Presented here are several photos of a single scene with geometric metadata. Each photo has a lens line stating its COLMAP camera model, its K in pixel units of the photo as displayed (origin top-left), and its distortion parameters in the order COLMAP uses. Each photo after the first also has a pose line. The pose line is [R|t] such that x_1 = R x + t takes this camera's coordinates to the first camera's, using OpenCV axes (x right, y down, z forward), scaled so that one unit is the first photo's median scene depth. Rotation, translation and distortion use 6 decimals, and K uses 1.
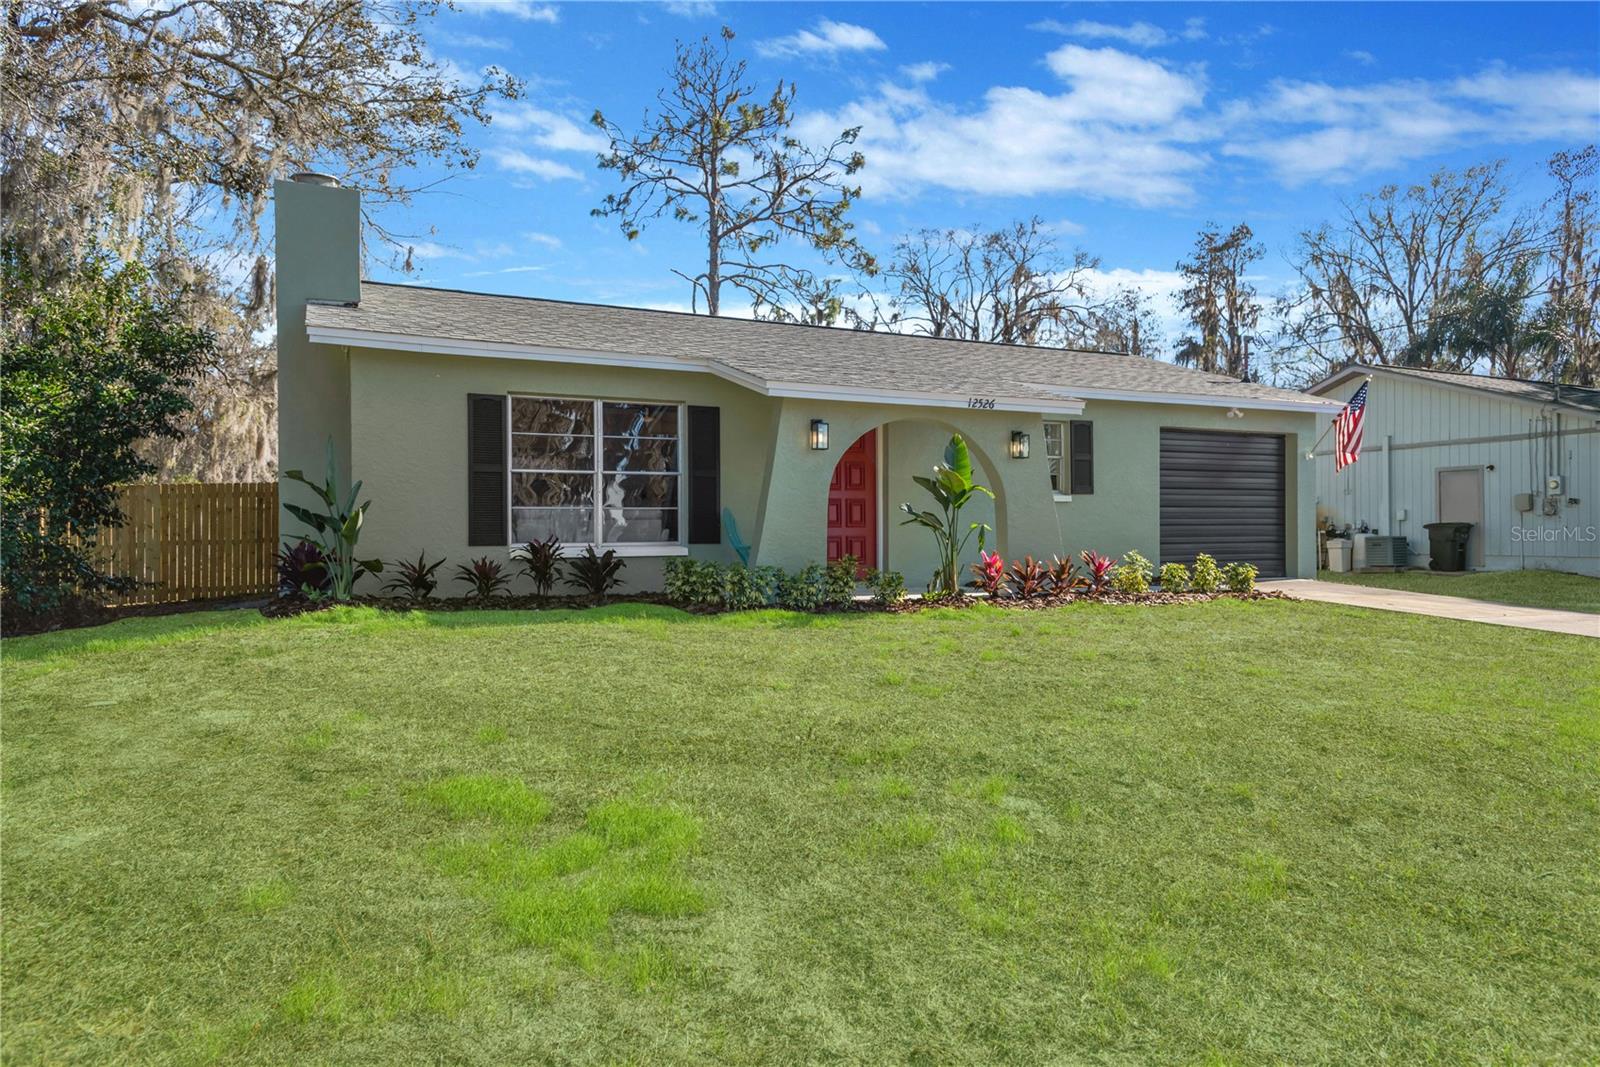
lens RADIAL K [[1007.6, 0, 807.2], [0, 1007.6, 532.0], [0, 0, 1]] dist [0.021911, -0.004891]
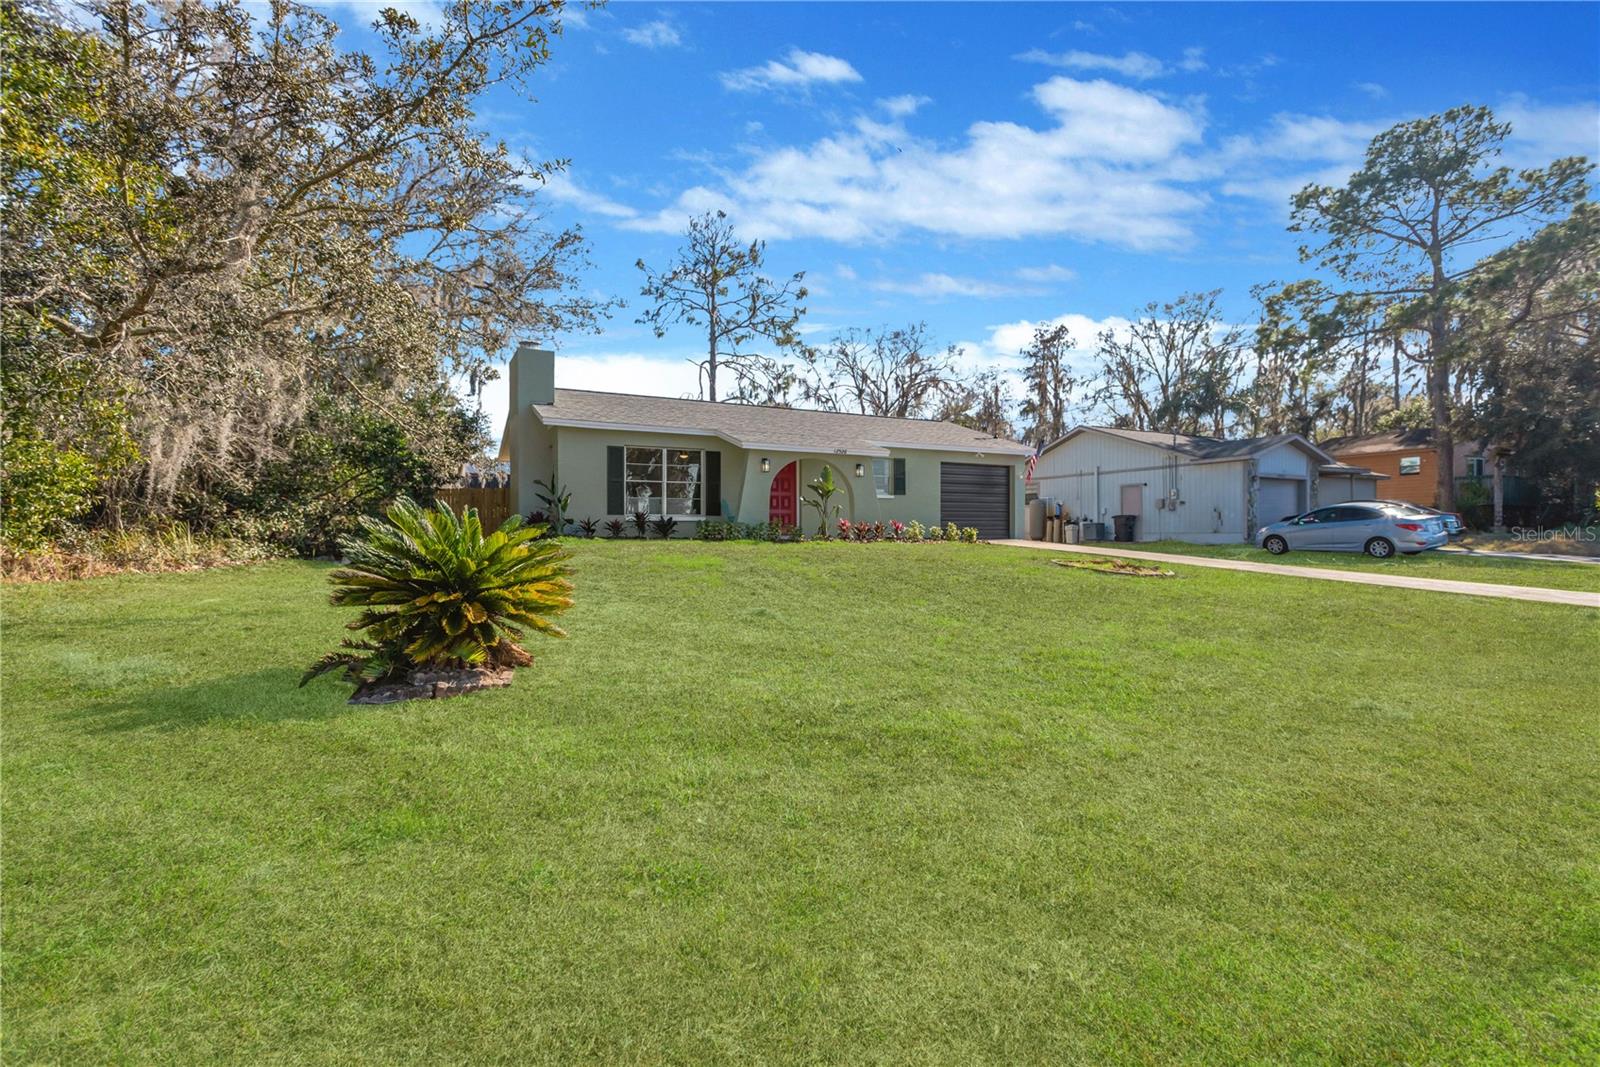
lens RADIAL K [[750.4, 0, 807.9], [0, 750.4, 532.8], [0, 0, 1]] dist [0.005321, -0.001135]
pose [[0.999221, 0.002564, 0.039389, 0.017237], [-0.002510, 0.999996, -0.001412, 0.023885], [-0.039393, 0.001312, 0.999223, -0.288132]]
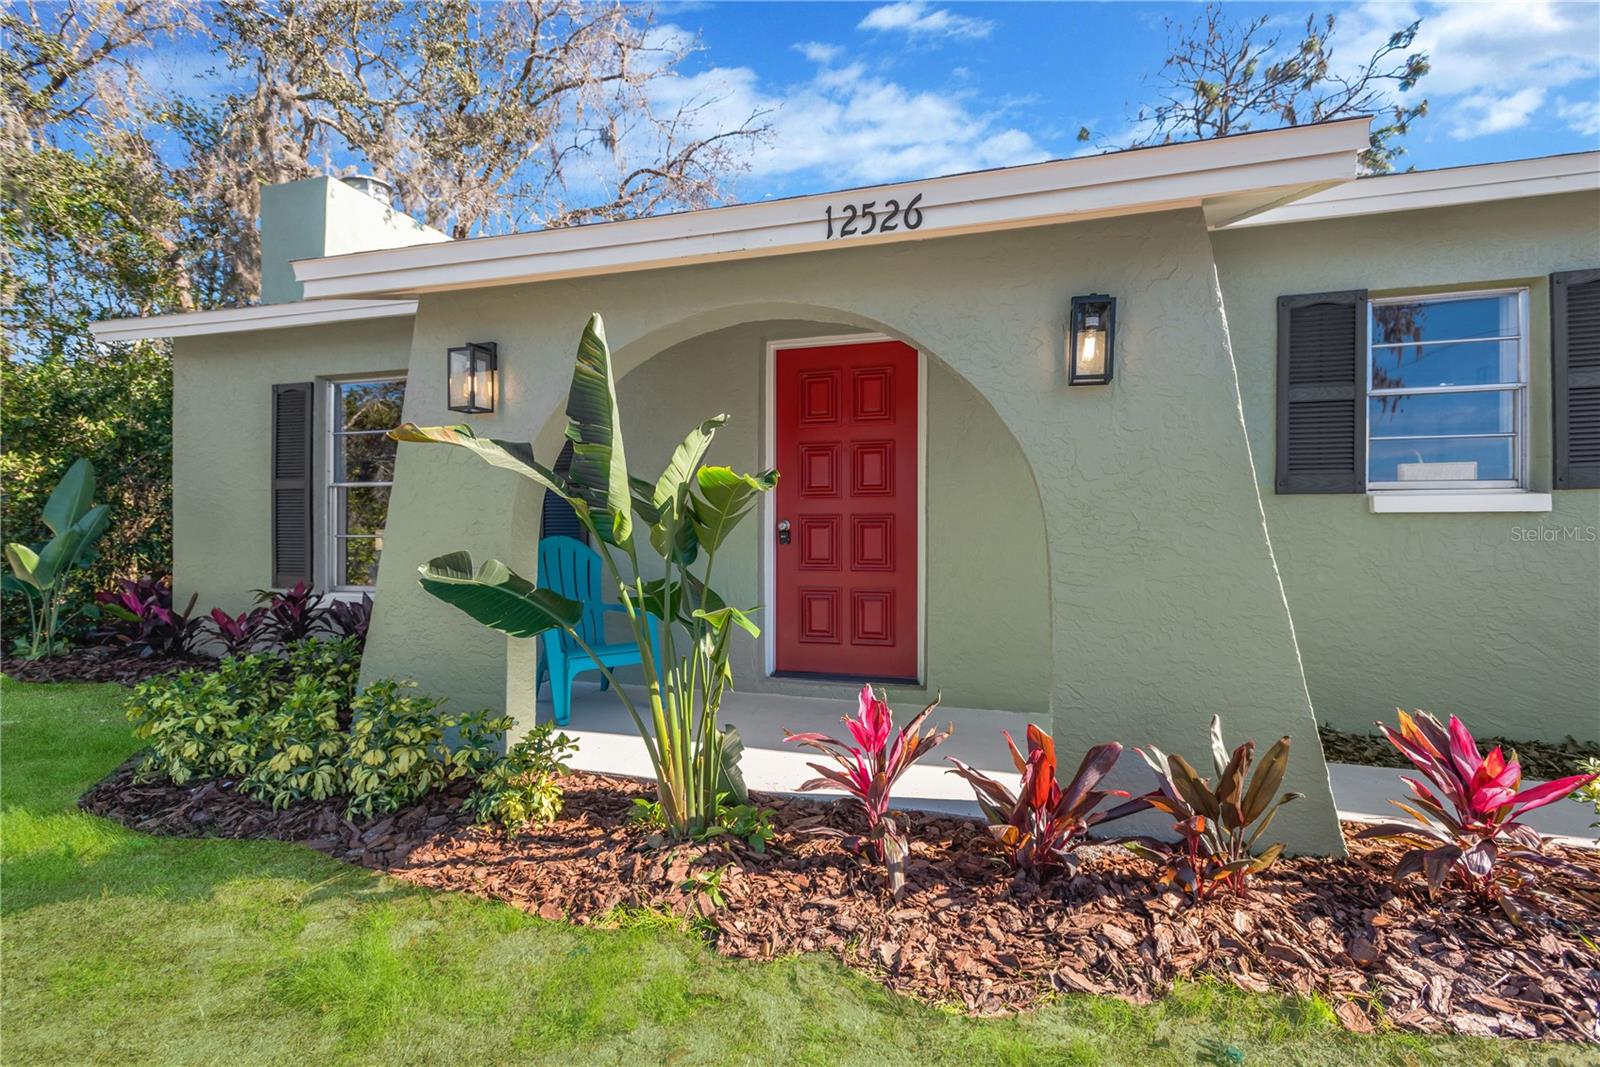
lens RADIAL K [[750.4, 0, 791.4], [0, 750.4, 527.9], [0, 0, 1]] dist [0.005321, -0.001135]
pose [[0.731986, 0.001429, -0.681318, 0.142531], [-0.001733, 0.999998, 0.000235, -0.013860], [0.681317, 0.001008, 0.731988, 0.367827]]
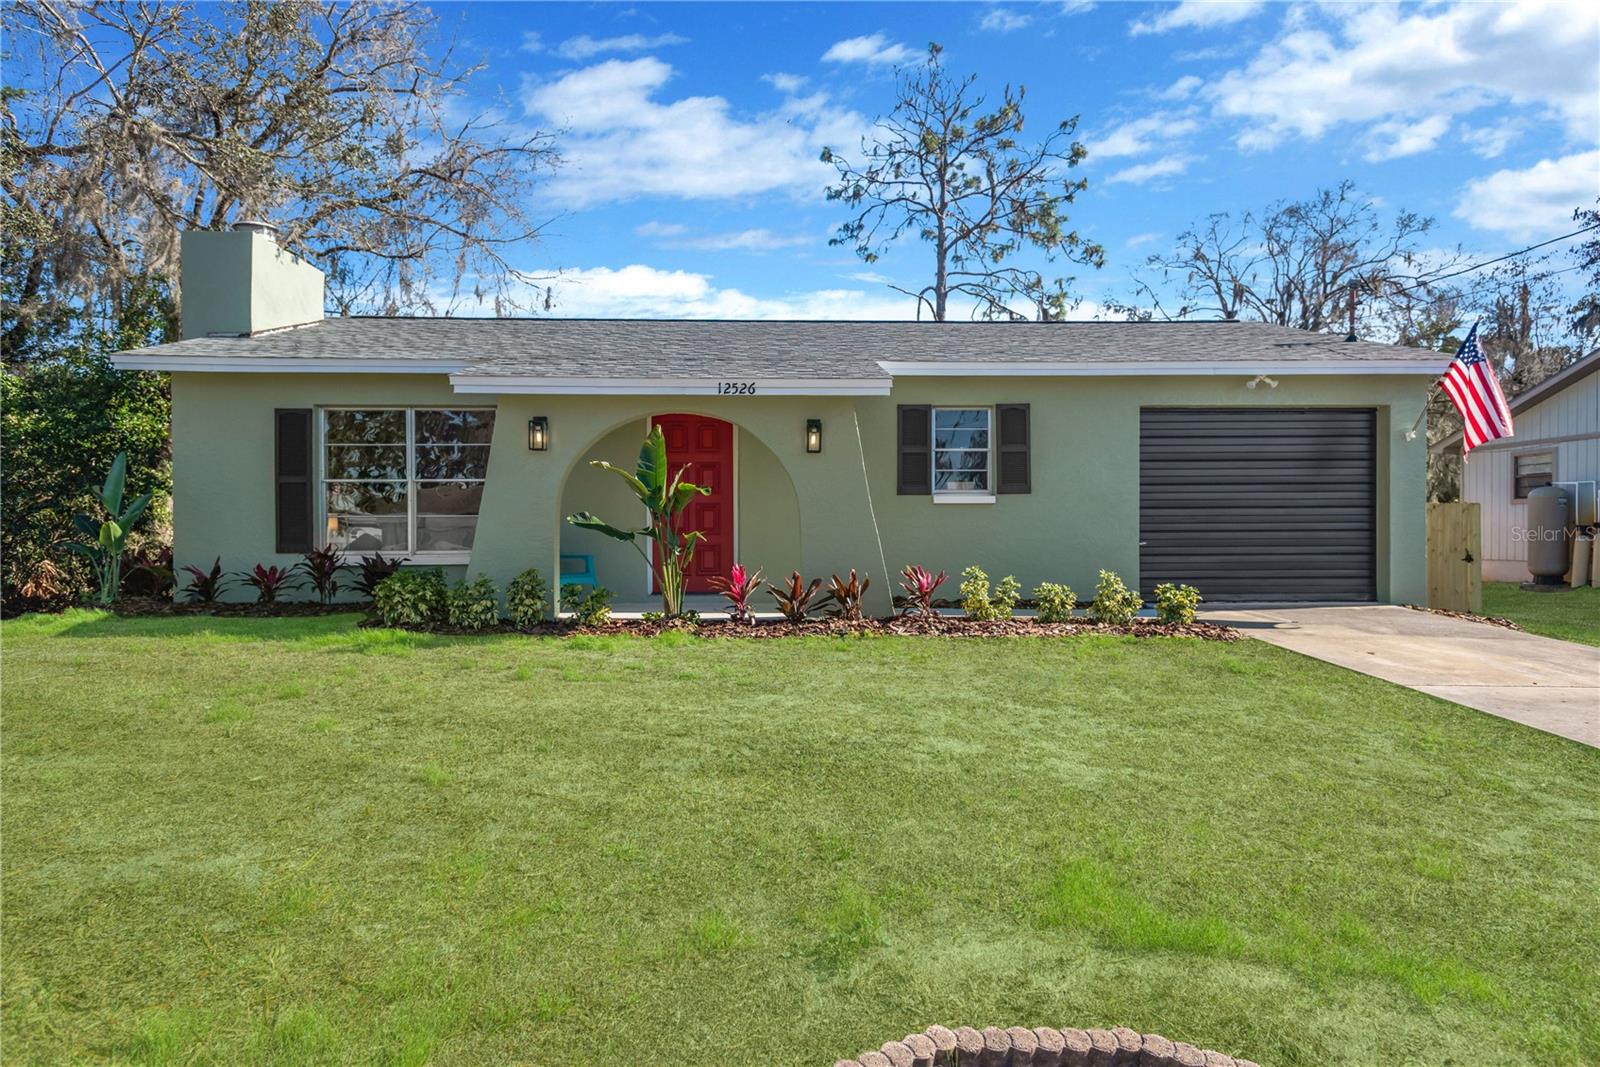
lens RADIAL K [[894.8, 0, 796.6], [0, 894.8, 538.0], [0, 0, 1]] dist [0.022842, -0.005631]
pose [[0.914044, 0.002966, -0.405603, 0.235674], [-0.000529, 0.999981, 0.006120, -0.003612], [0.405614, -0.005380, 0.914029, 0.154714]]
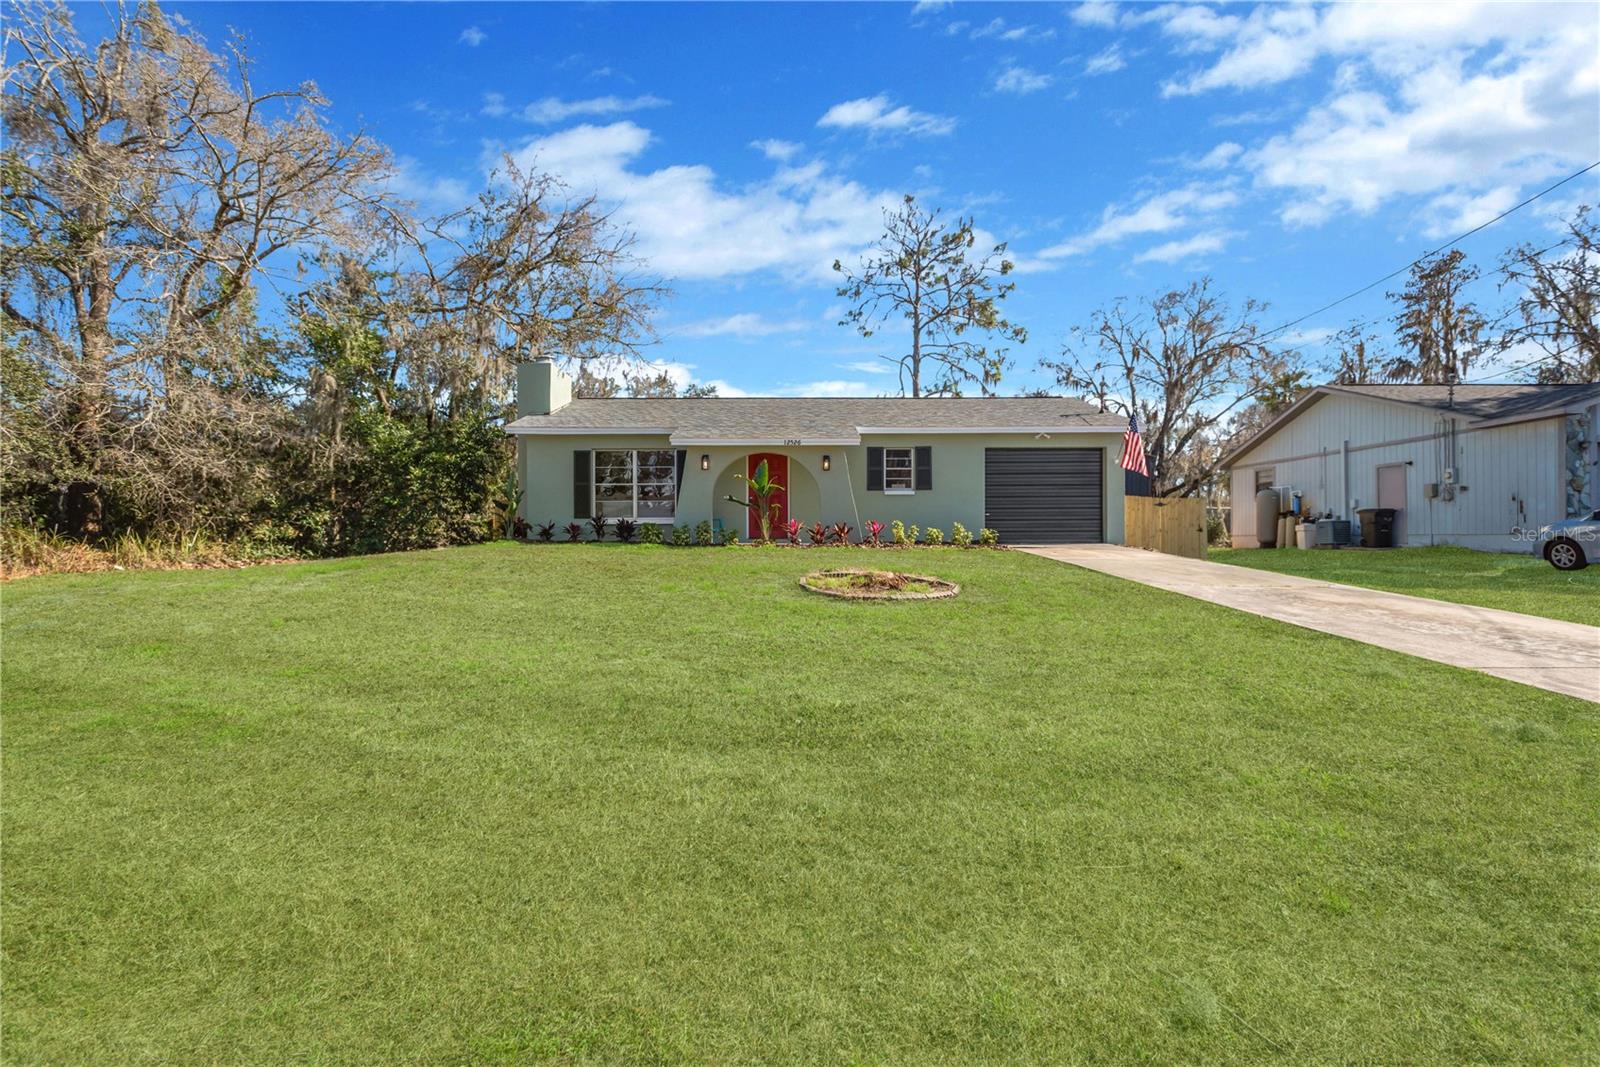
lens RADIAL K [[750.4, 0, 796.0], [0, 750.4, 534.0], [0, 0, 1]] dist [0.005321, -0.001135]
pose [[0.903661, -0.001126, -0.428247, 0.358219], [-0.000306, 0.999995, -0.003275, 0.023194], [0.428249, 0.003091, 0.903656, -0.130189]]
